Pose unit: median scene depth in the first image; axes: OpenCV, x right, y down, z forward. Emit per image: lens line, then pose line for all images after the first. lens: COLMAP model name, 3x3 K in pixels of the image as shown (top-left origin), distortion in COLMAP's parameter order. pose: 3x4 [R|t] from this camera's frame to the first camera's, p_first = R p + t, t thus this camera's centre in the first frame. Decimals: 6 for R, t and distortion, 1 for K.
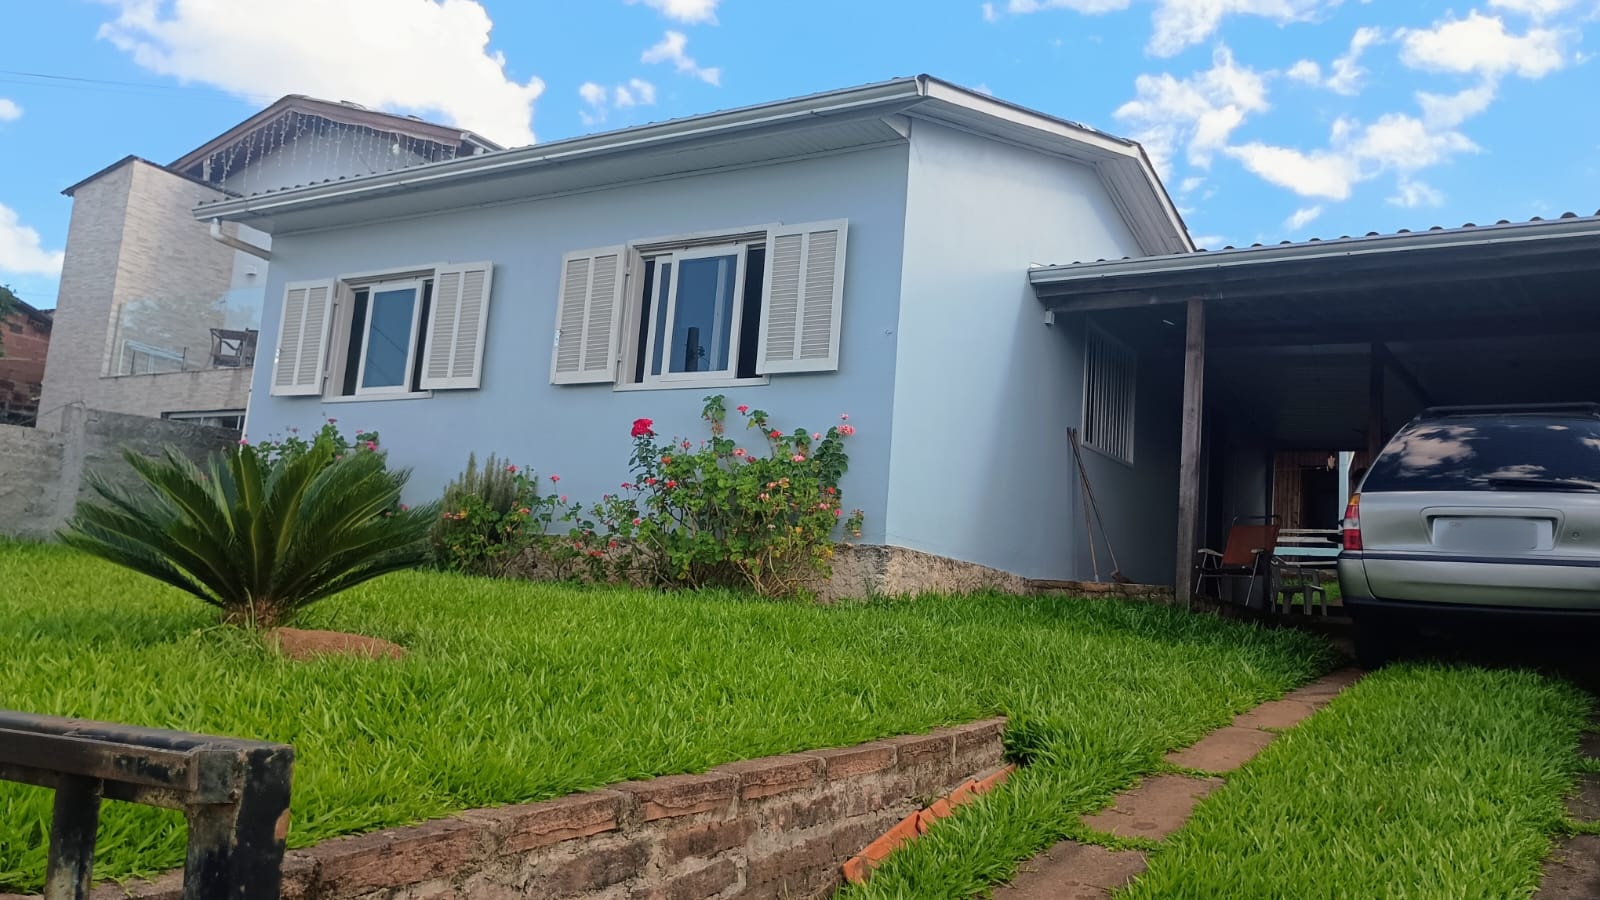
lens RADIAL K [[1291.5, 0, 819.8], [0, 1291.5, 430.5], [0, 0, 1]] dist [0.031354, -0.004472]
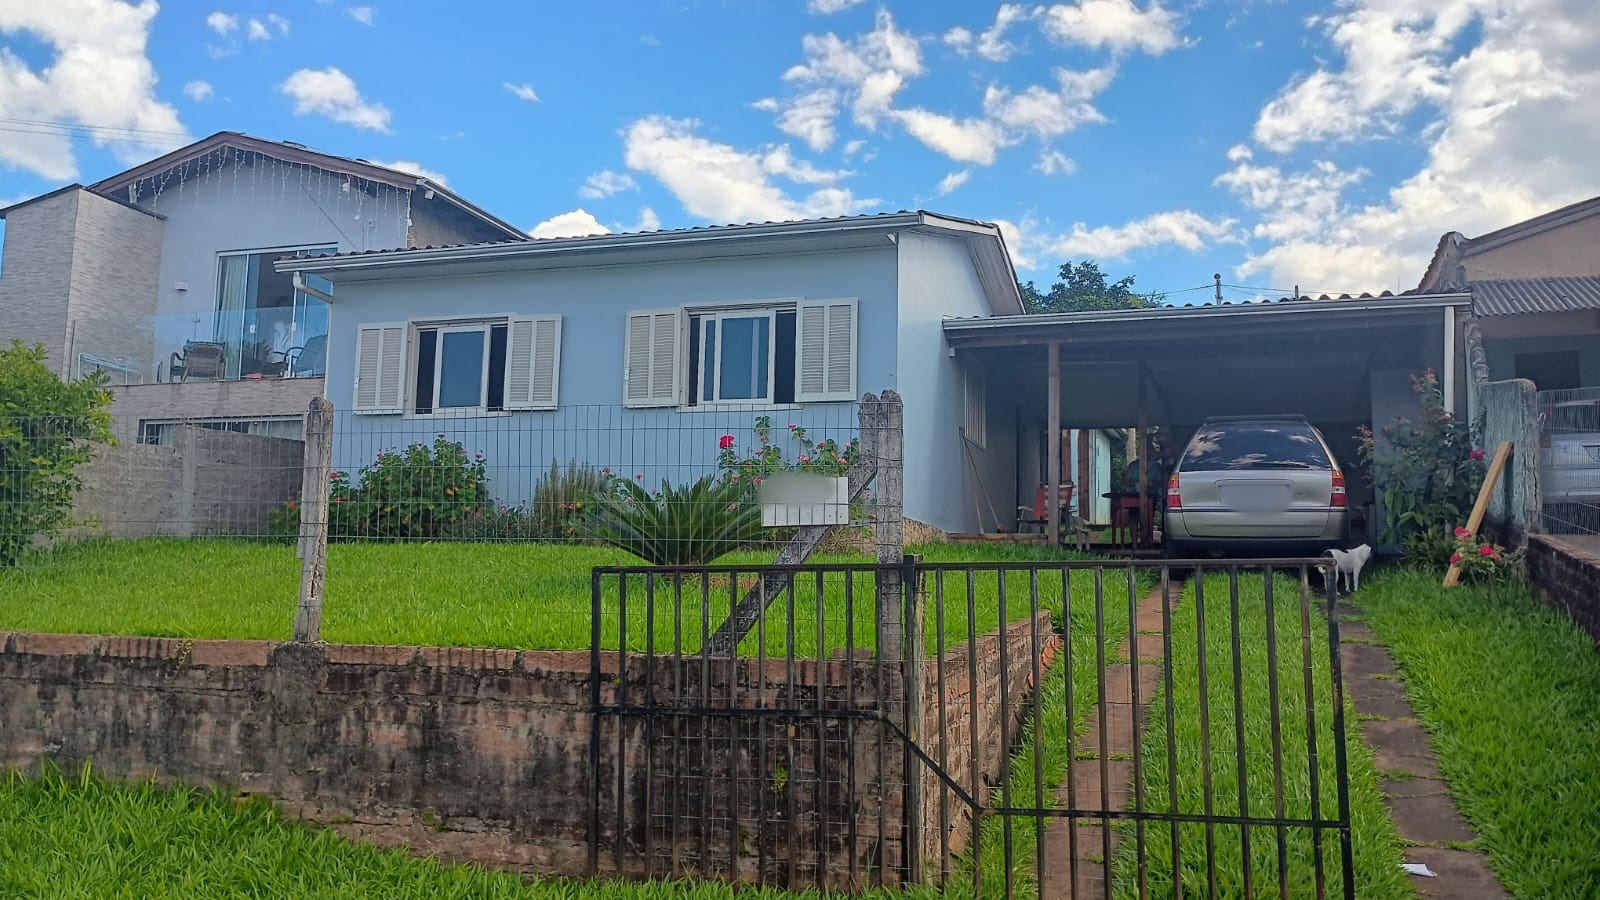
lens RADIAL K [[1342.9, 0, 800.0], [0, 1342.9, 450.0], [0, 0, 1]] dist [0.016932, -0.006770]
pose [[0.968309, -0.027284, 0.248259, -0.233229], [0.015392, 0.998645, 0.049718, -0.035805], [-0.249279, -0.044321, 0.967417, -0.263504]]
